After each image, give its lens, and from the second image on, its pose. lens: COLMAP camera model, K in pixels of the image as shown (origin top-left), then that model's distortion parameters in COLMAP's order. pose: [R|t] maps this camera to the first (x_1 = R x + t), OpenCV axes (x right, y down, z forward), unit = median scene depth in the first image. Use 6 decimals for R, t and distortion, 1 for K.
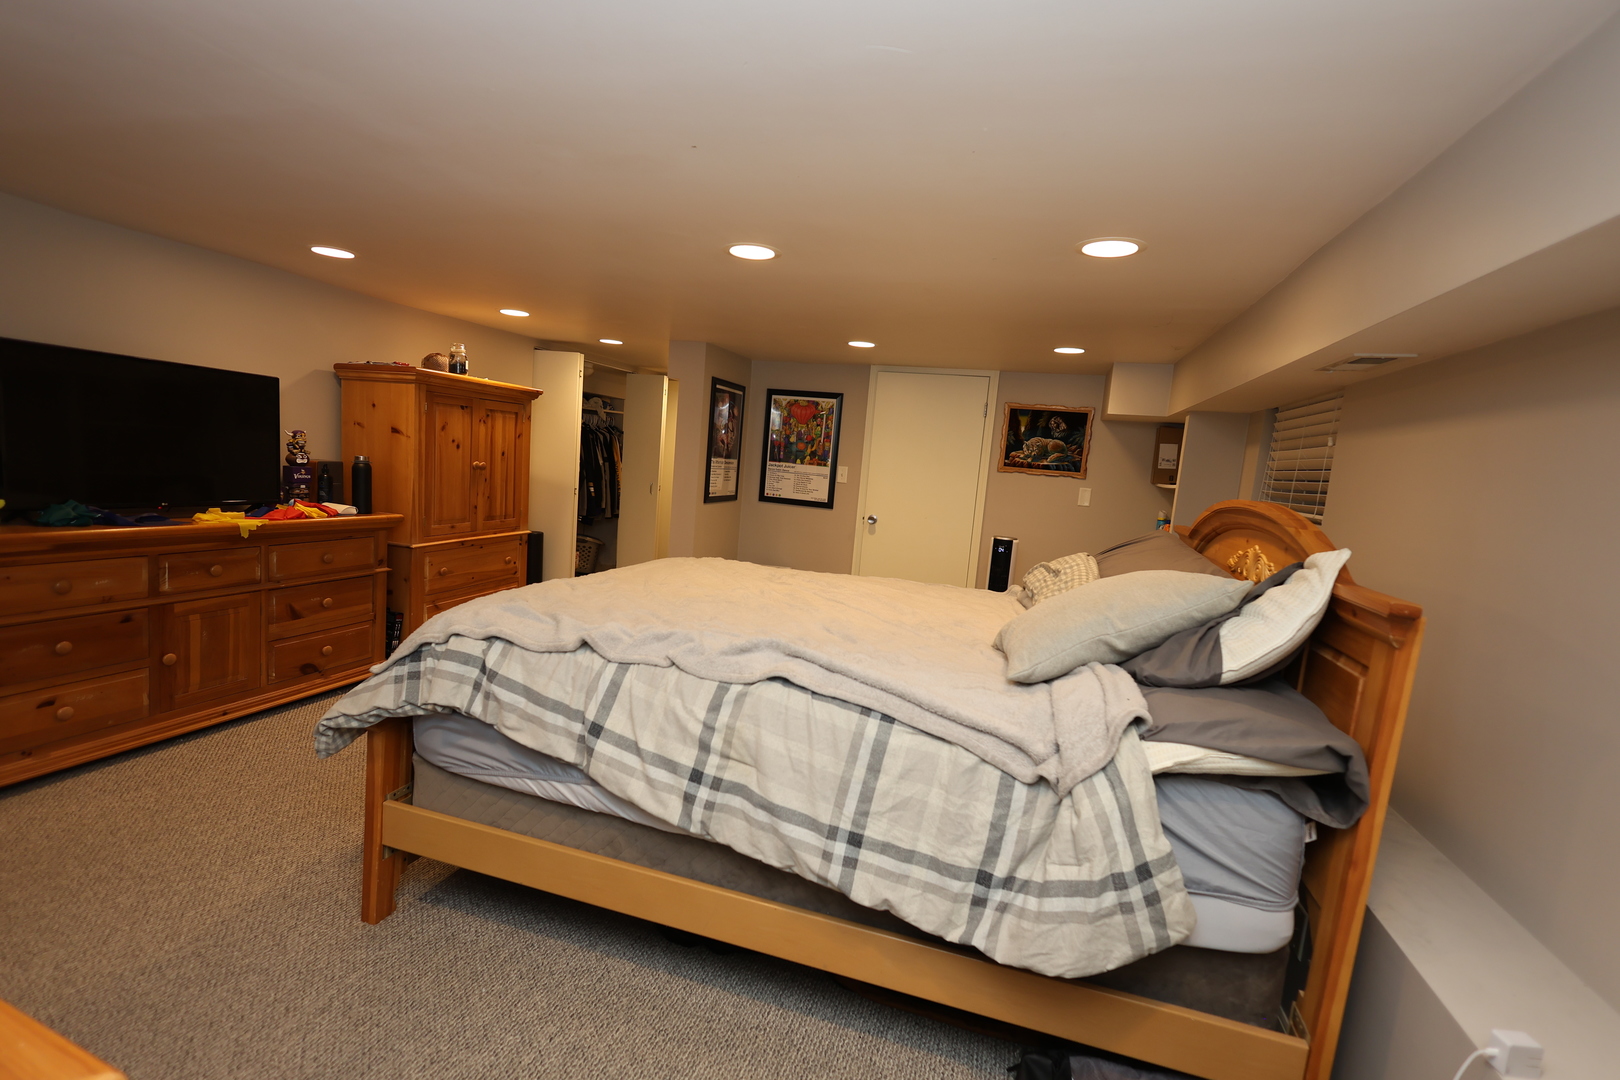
lens RADIAL K [[745.4, 0, 800.5], [0, 745.4, 544.6], [0, 0, 1]] dist [-0.003779, 0.001696]
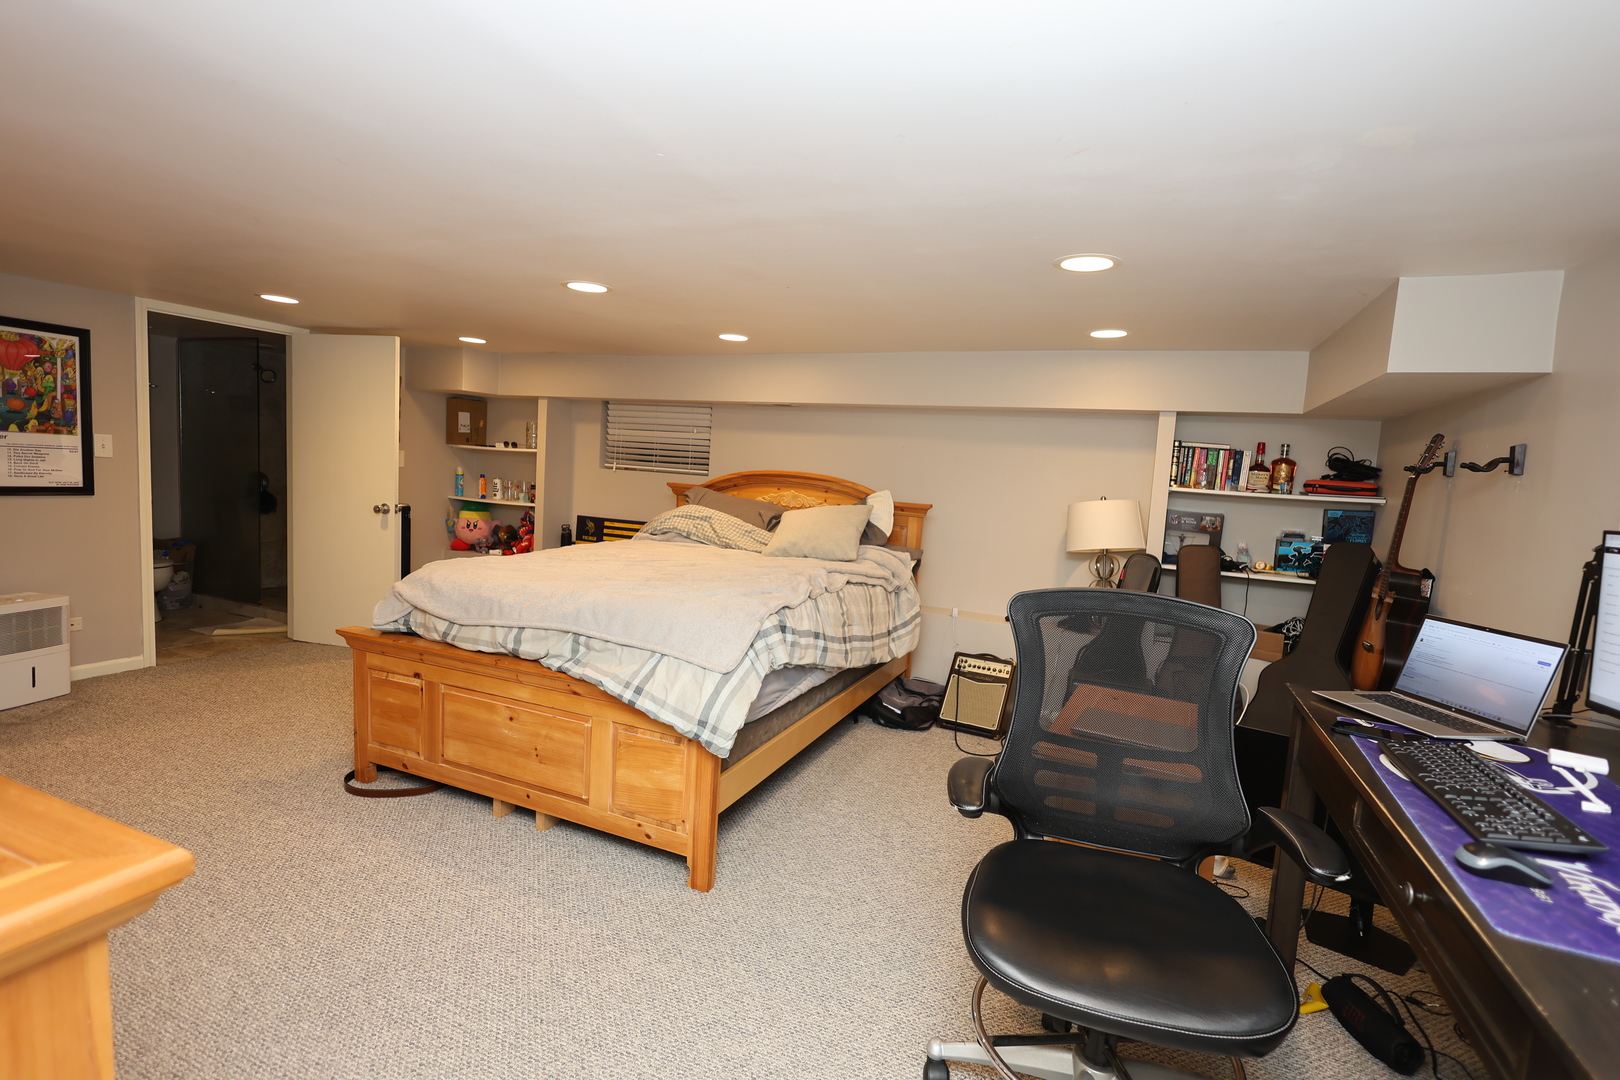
lens RADIAL K [[745.4, 0, 820.2], [0, 745.4, 540.8], [0, 0, 1]] dist [-0.003779, 0.001696]
pose [[0.102423, -0.170738, 0.979979, -0.590913], [0.062732, 0.984307, 0.164935, -0.079418], [-0.992761, 0.044583, 0.111526, 0.246060]]
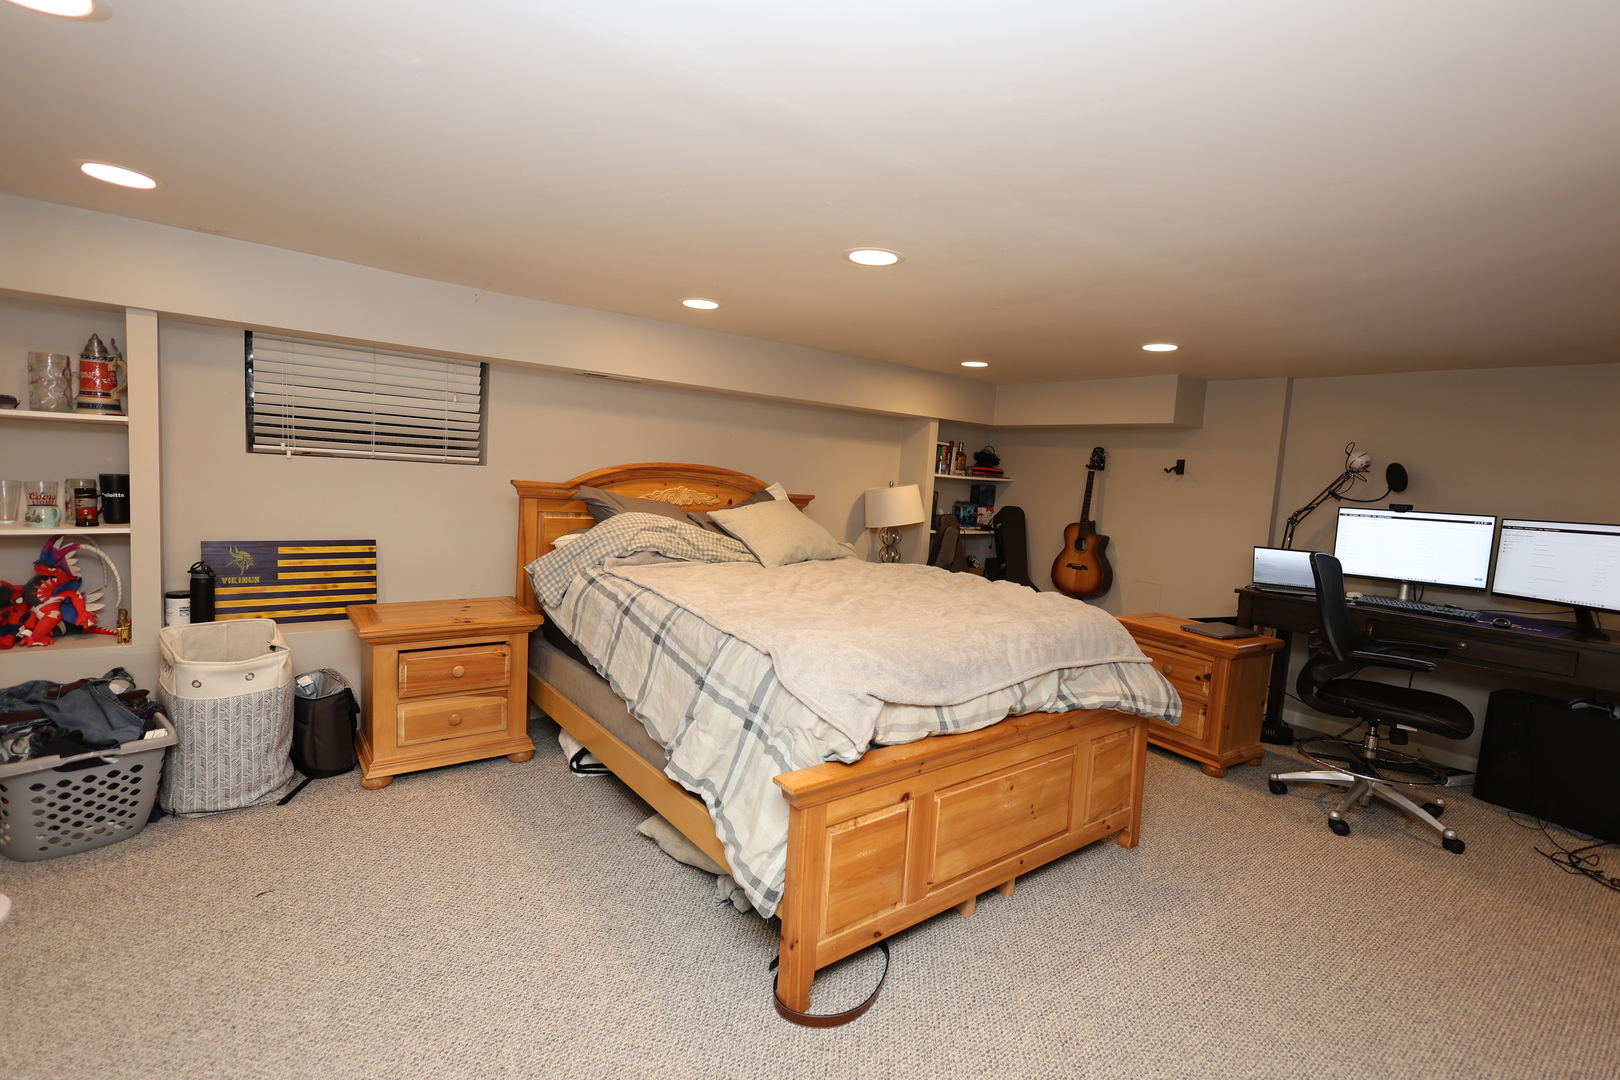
lens RADIAL K [[745.4, 0, 814.8], [0, 745.4, 540.7], [0, 0, 1]] dist [-0.003779, 0.001696]
pose [[-0.816051, -0.188132, 0.546504, -0.274894], [-0.067457, 0.970082, 0.233219, -0.123709], [-0.574030, 0.153453, -0.804327, 0.874628]]
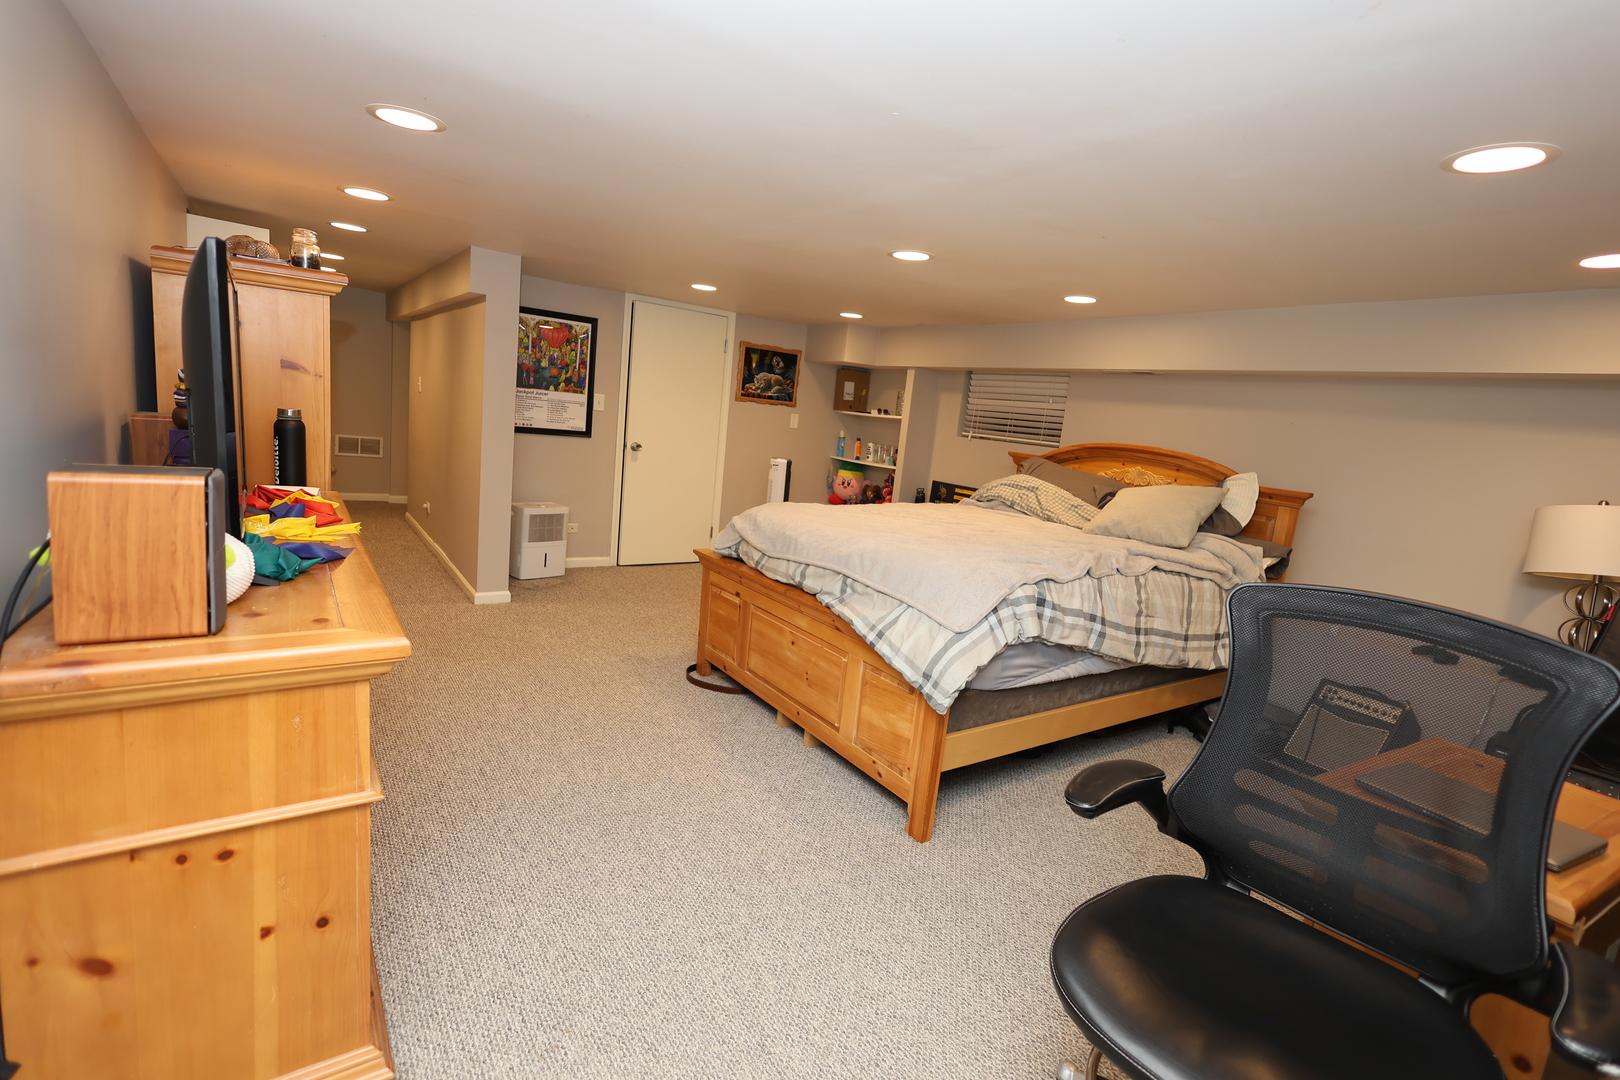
lens RADIAL K [[745.4, 0, 816.0], [0, 745.4, 529.5], [0, 0, 1]] dist [-0.003779, 0.001696]
pose [[0.613877, -0.143245, 0.776296, -0.562468], [0.042601, 0.987977, 0.148617, -0.062627], [-0.788251, -0.058162, 0.612599, 0.159949]]
